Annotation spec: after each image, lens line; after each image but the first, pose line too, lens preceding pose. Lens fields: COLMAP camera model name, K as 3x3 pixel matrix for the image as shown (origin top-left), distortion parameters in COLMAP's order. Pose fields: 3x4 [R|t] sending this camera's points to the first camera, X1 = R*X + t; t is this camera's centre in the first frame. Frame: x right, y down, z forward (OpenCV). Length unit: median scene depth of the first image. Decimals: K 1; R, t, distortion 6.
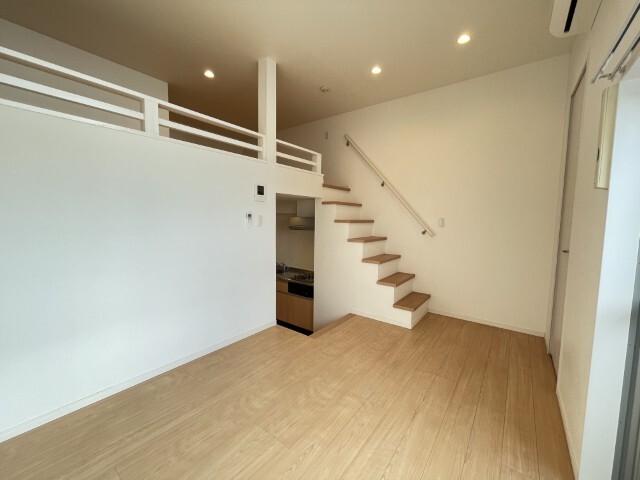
lens RADIAL K [[259.6, 0, 320.0], [0, 259.6, 240.0], [0, 0, 1]] dist [-0.002281, -0.000400]
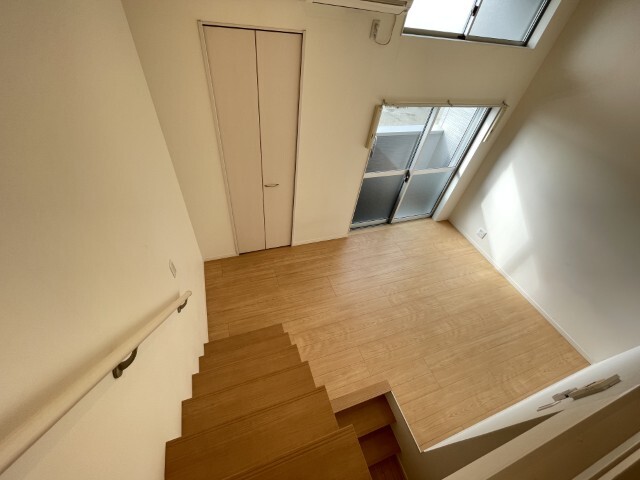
lens RADIAL K [[259.6, 0, 320.0], [0, 259.6, 240.0], [0, 0, 1]] dist [-0.002281, -0.000400]
pose [[-0.828854, -0.466714, 0.308511, 0.120181], [-0.077822, 0.642259, 0.762527, -0.604194], [-0.554026, 0.608014, -0.568660, 1.296371]]
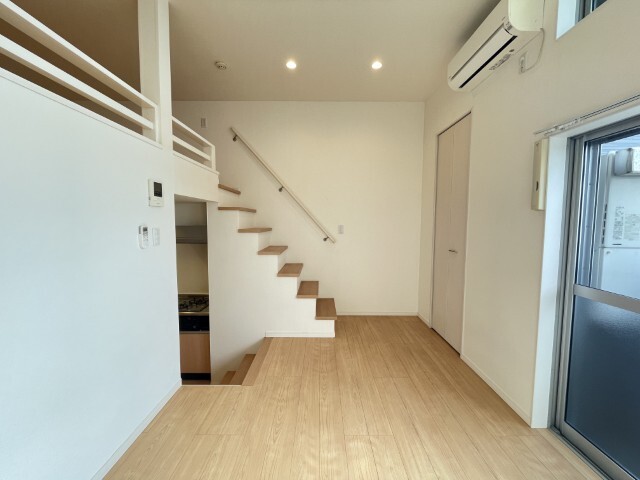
lens RADIAL K [[259.6, 0, 320.0], [0, 259.6, 240.0], [0, 0, 1]] dist [-0.002281, -0.000400]
pose [[0.795888, -0.053704, 0.603058, -0.291041], [0.057513, 0.998260, 0.012994, -0.049664], [-0.602706, 0.024342, 0.797592, 0.238558]]
